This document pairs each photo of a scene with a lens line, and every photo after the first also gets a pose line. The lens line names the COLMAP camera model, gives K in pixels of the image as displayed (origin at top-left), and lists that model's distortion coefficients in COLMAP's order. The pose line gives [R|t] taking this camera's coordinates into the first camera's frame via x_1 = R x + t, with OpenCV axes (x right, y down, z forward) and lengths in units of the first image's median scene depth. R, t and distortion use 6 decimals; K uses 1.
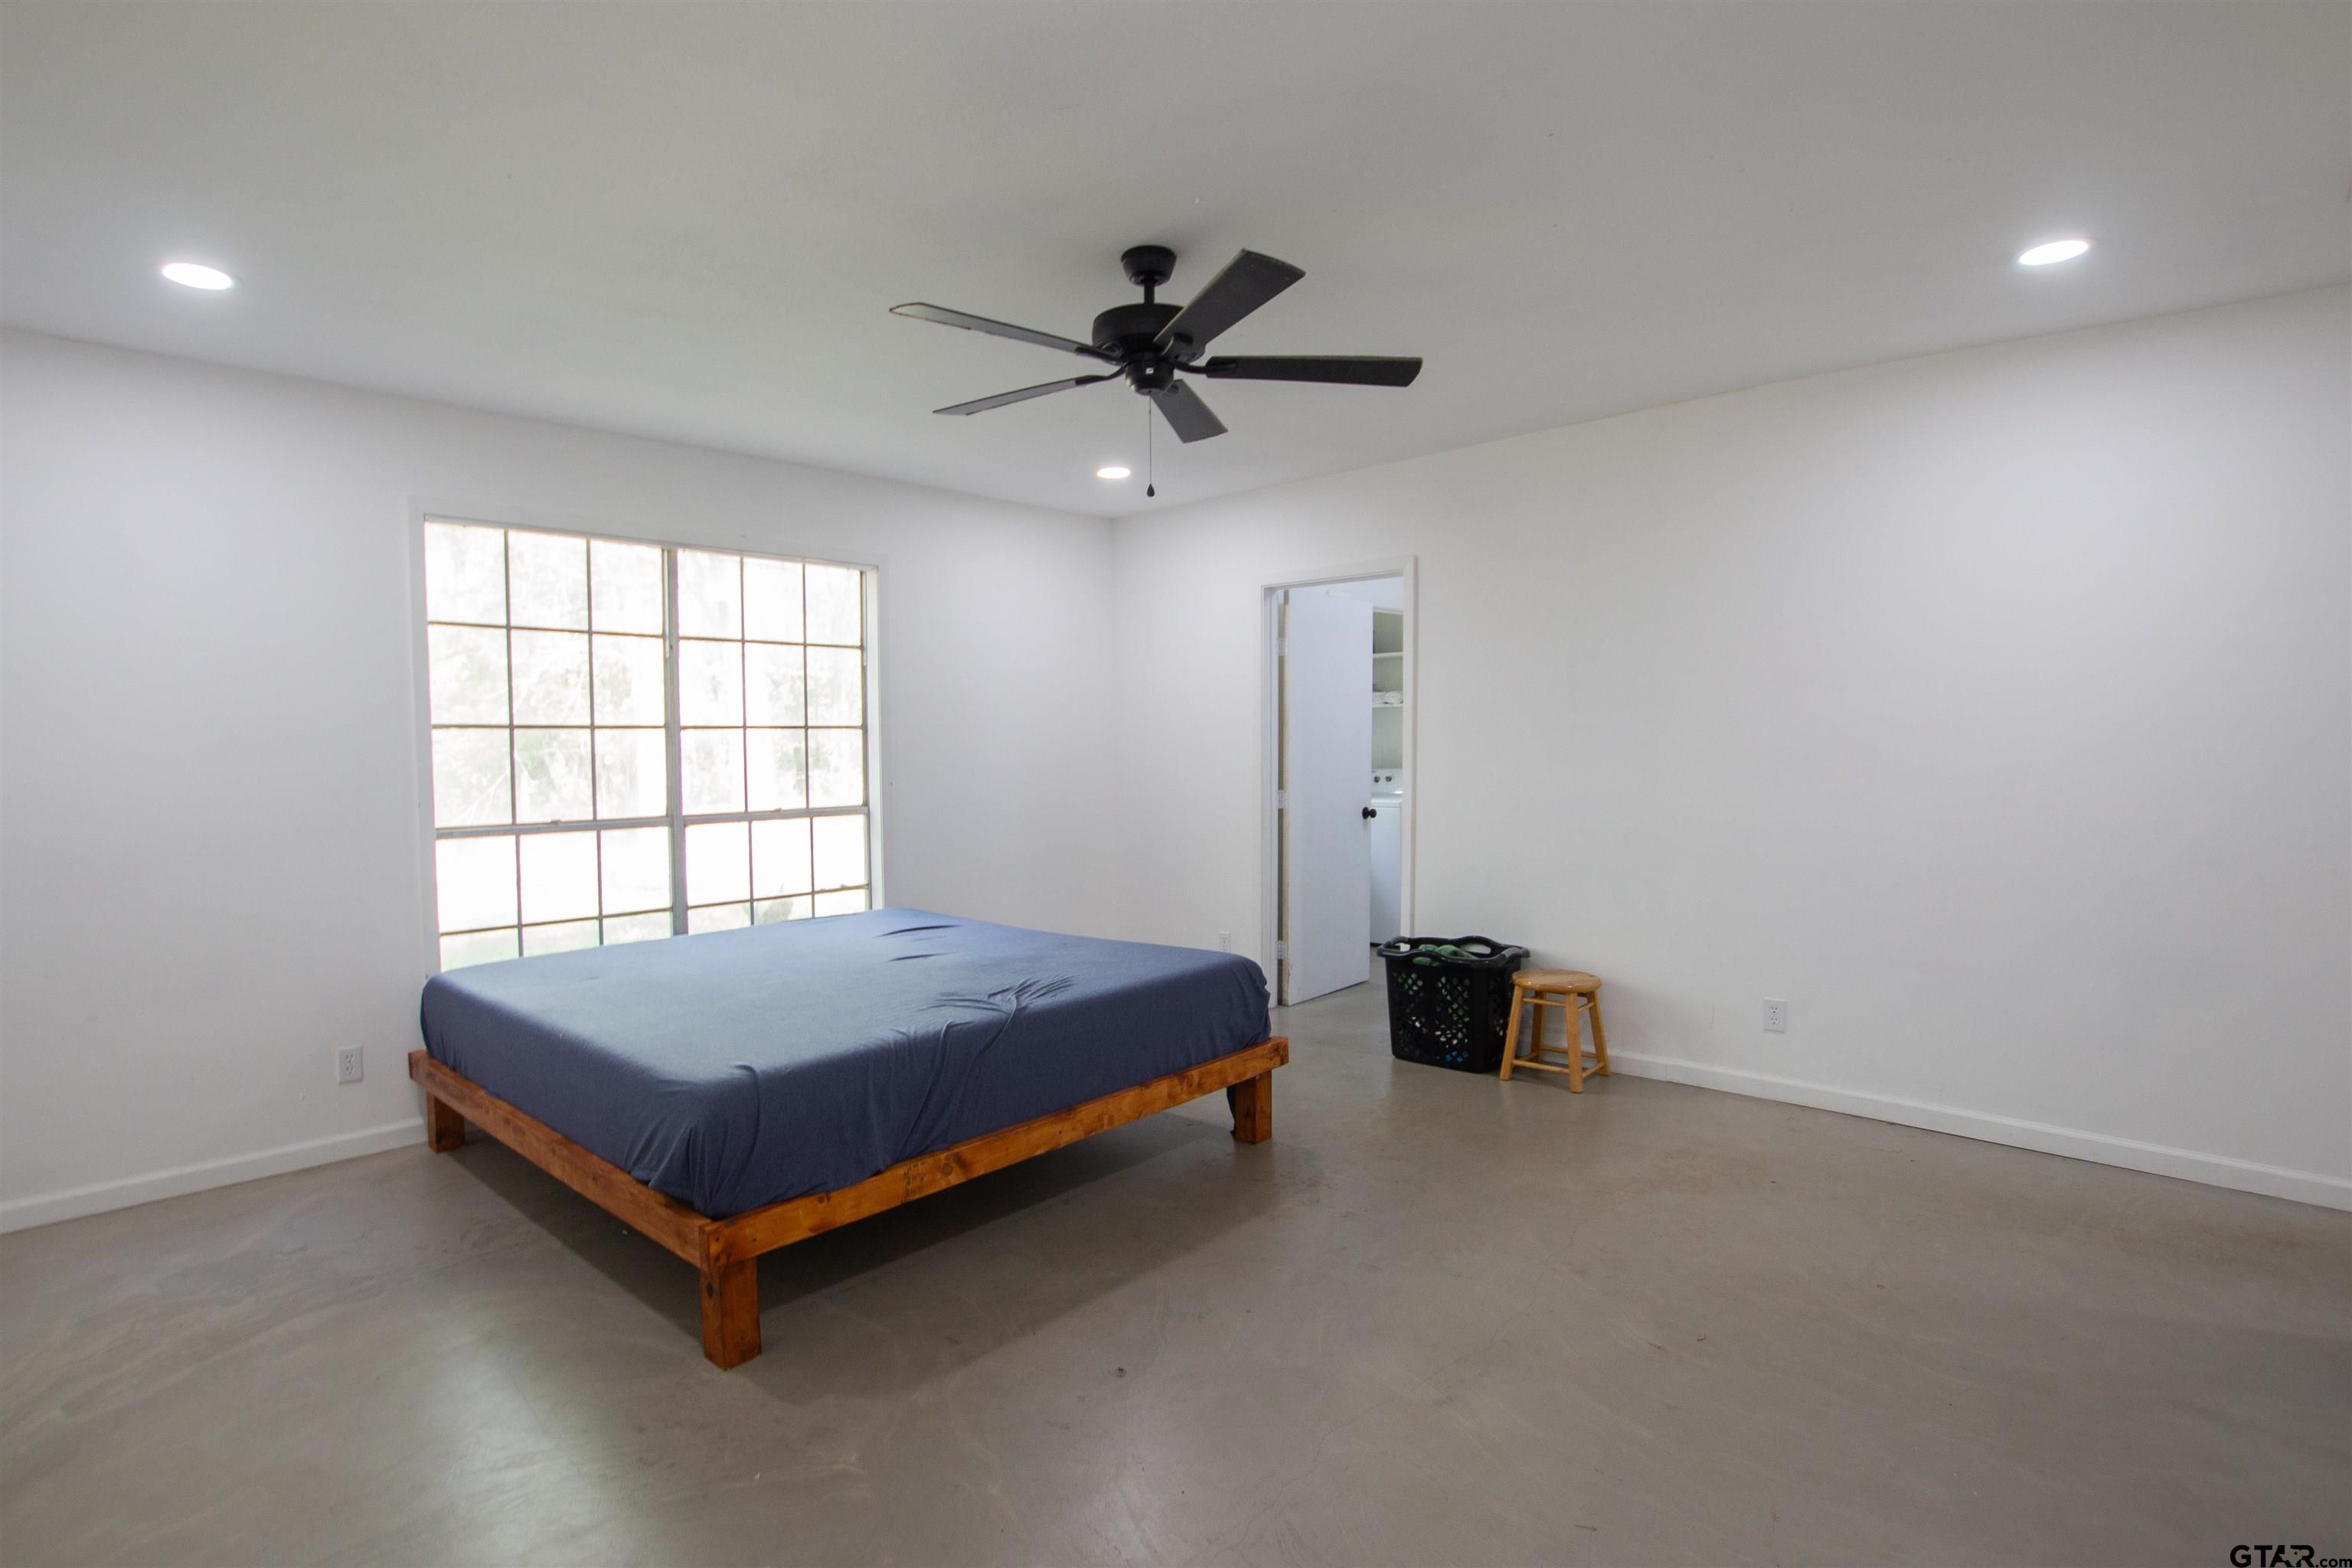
lens RADIAL K [[1173.3, 0, 1168.6], [0, 1173.3, 792.1], [0, 0, 1]] dist [-0.022130, 0.000302]
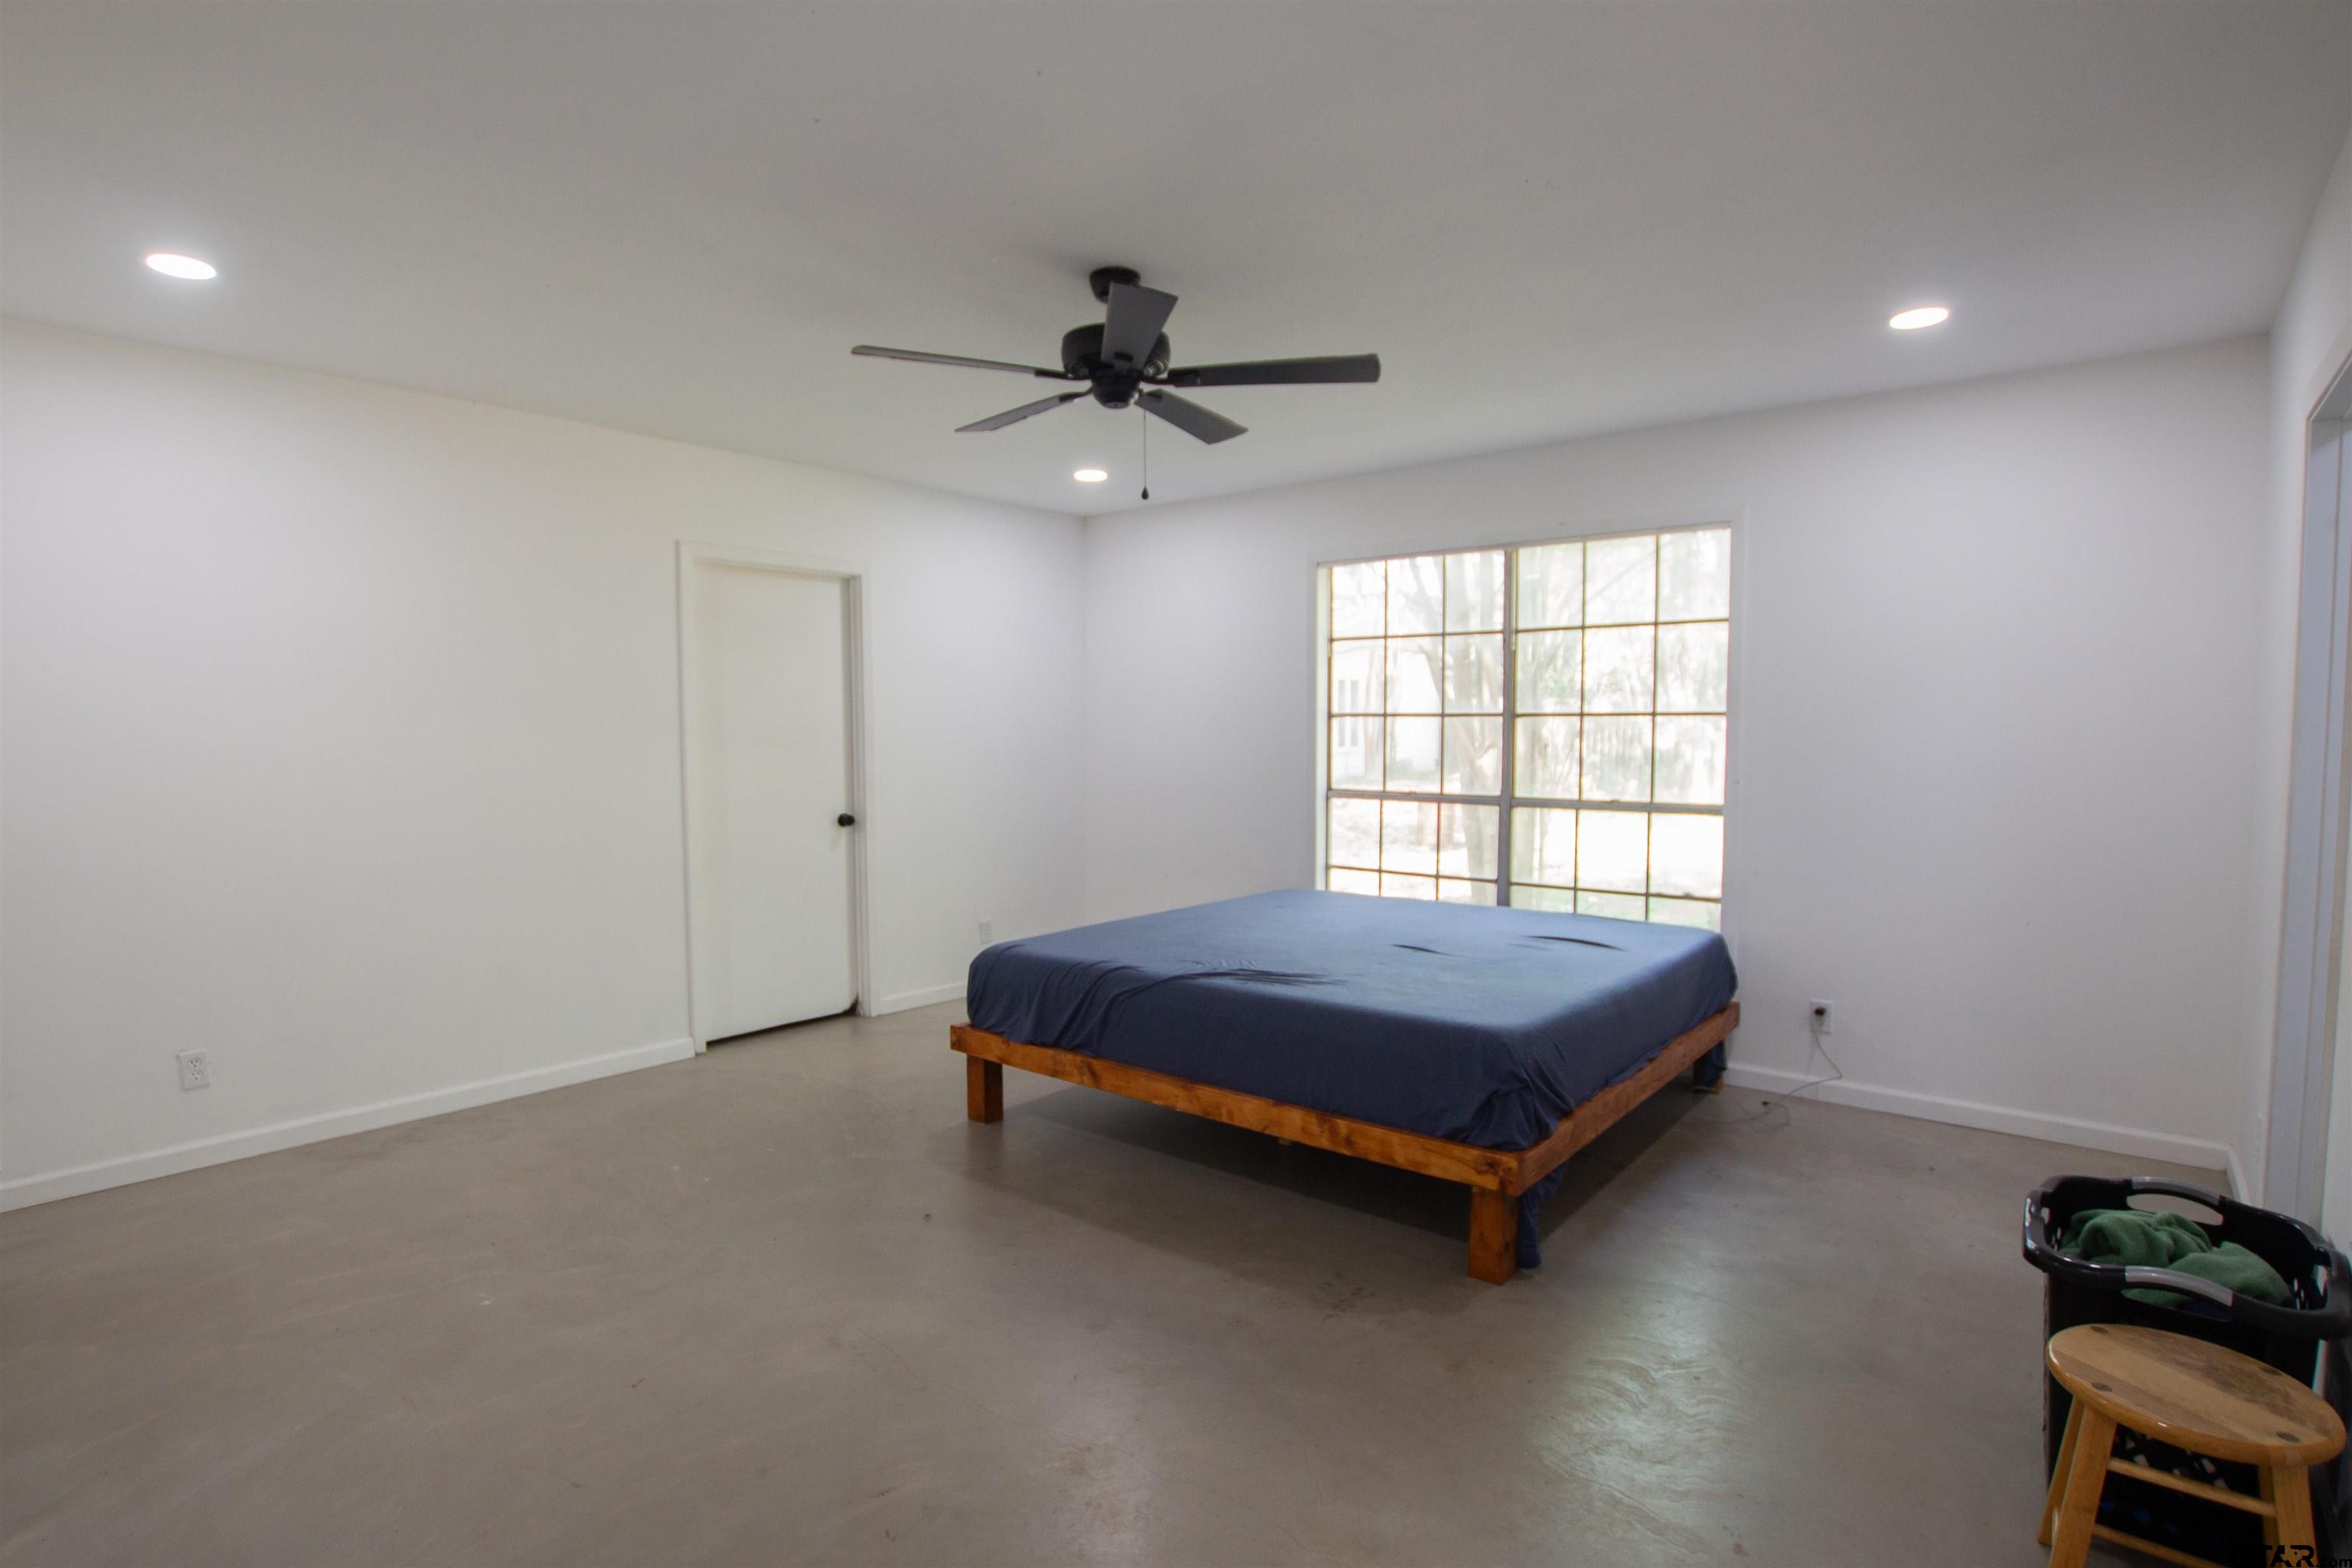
lens RADIAL K [[1173.3, 0, 1168.6], [0, 1173.3, 792.1], [0, 0, 1]] dist [-0.022130, 0.000302]
pose [[0.062561, 0.062862, -0.996059, 0.644467], [-0.051649, 0.996881, 0.059670, -0.032788], [0.996704, 0.047713, 0.065613, 0.618794]]
